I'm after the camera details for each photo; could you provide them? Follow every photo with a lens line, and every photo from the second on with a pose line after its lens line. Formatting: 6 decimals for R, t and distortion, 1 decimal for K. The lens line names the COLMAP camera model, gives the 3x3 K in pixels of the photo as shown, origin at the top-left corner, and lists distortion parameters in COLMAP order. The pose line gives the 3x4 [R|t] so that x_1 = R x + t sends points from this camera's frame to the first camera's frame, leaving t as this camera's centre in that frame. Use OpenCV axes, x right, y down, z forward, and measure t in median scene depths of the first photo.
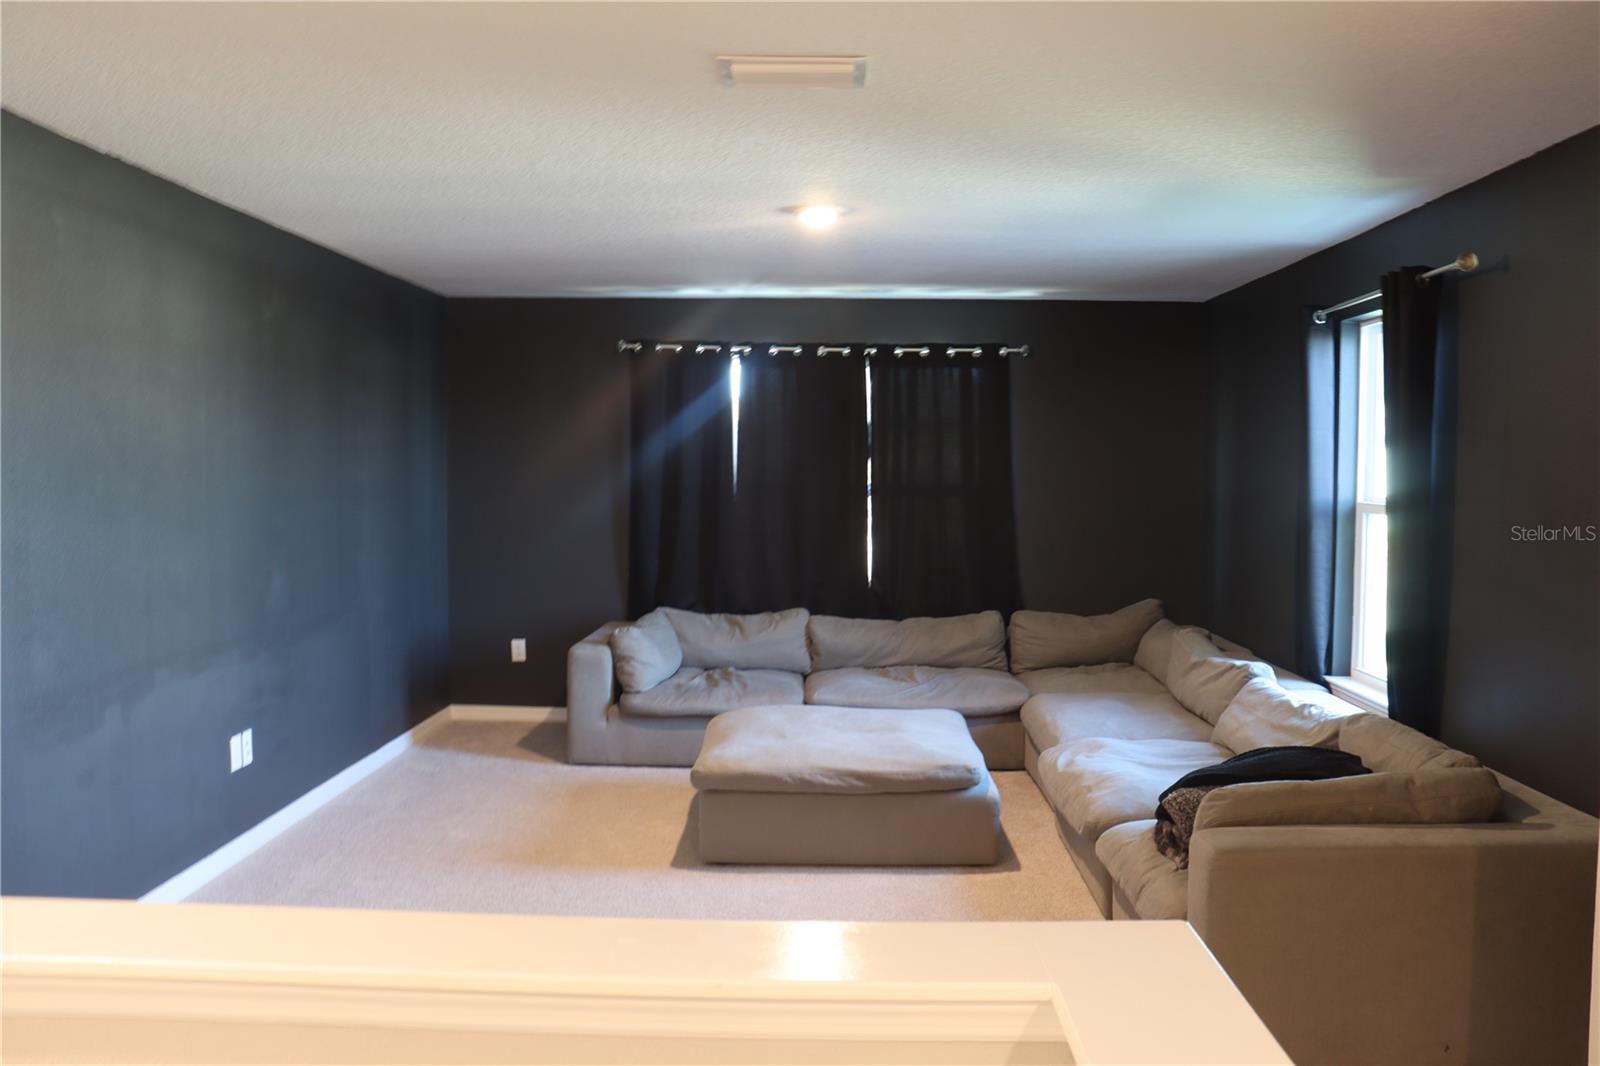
lens RADIAL K [[1321.3, 0, 798.6], [0, 1321.3, 532.7], [0, 0, 1]] dist [-0.149589, 0.109488]
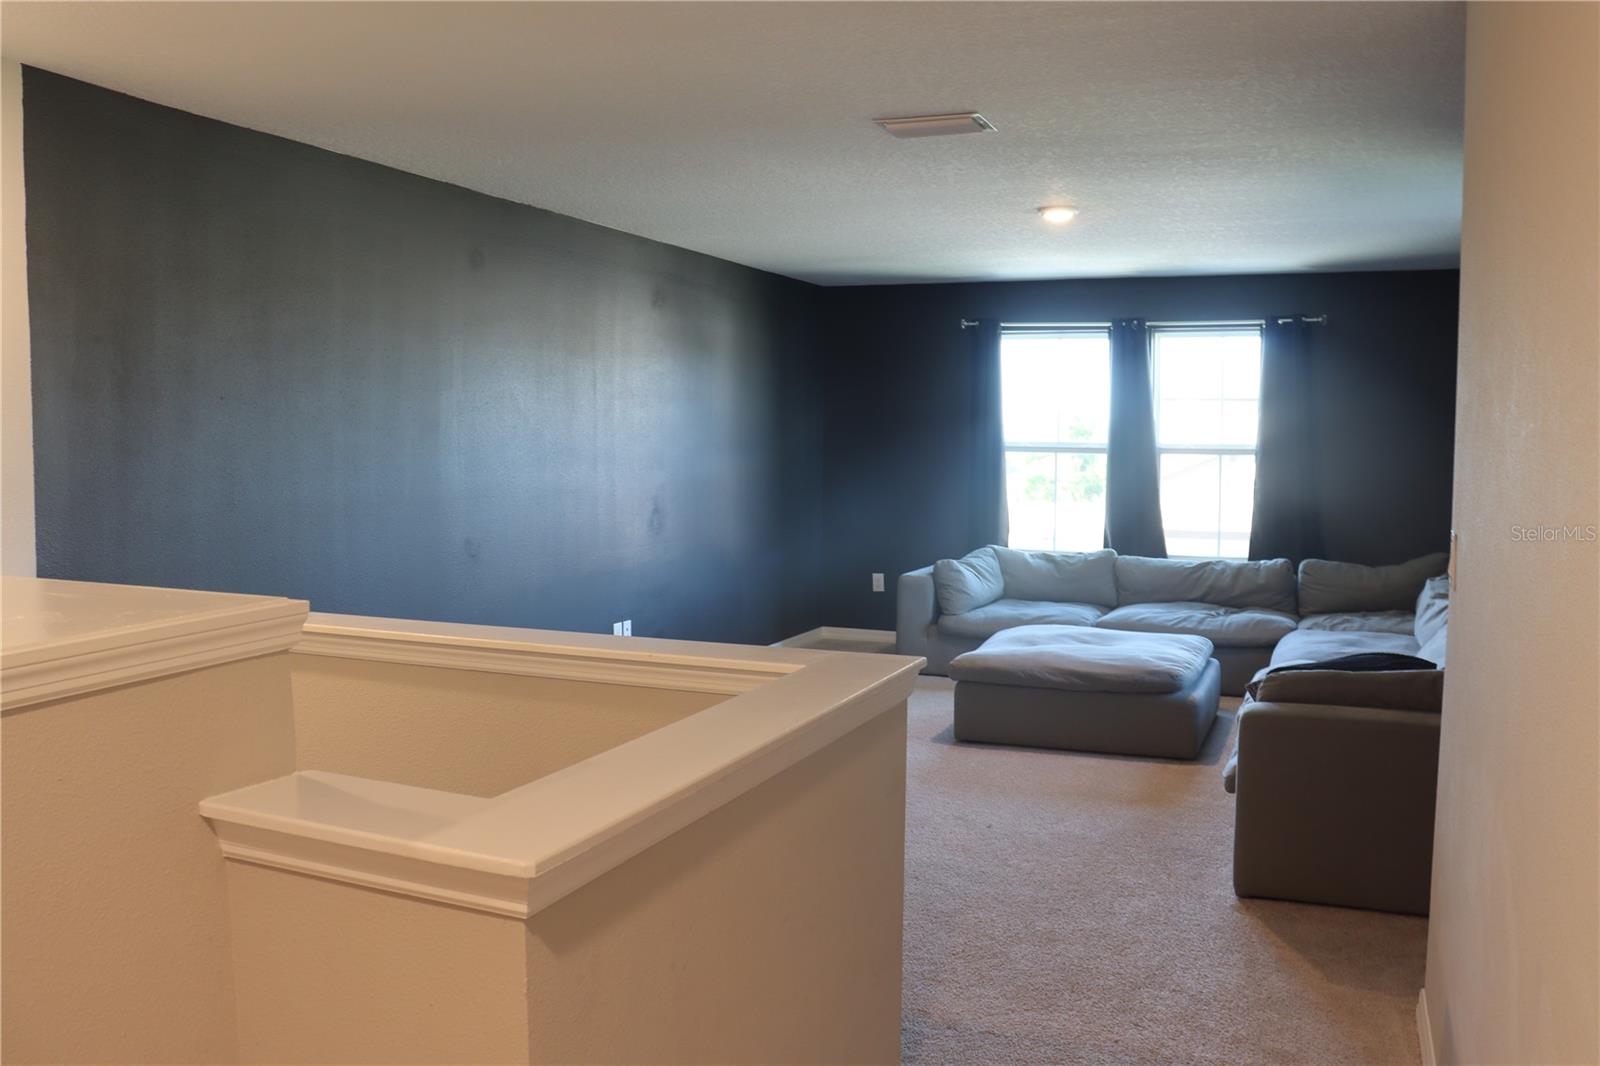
lens RADIAL K [[1321.3, 0, 800.7], [0, 1321.3, 533.1], [0, 0, 1]] dist [-0.149589, 0.109488]
pose [[0.930713, 0.024561, -0.364926, 0.184466], [-0.018004, 0.999610, 0.021360, 0.024289], [0.365308, -0.013310, 0.930792, -0.164593]]
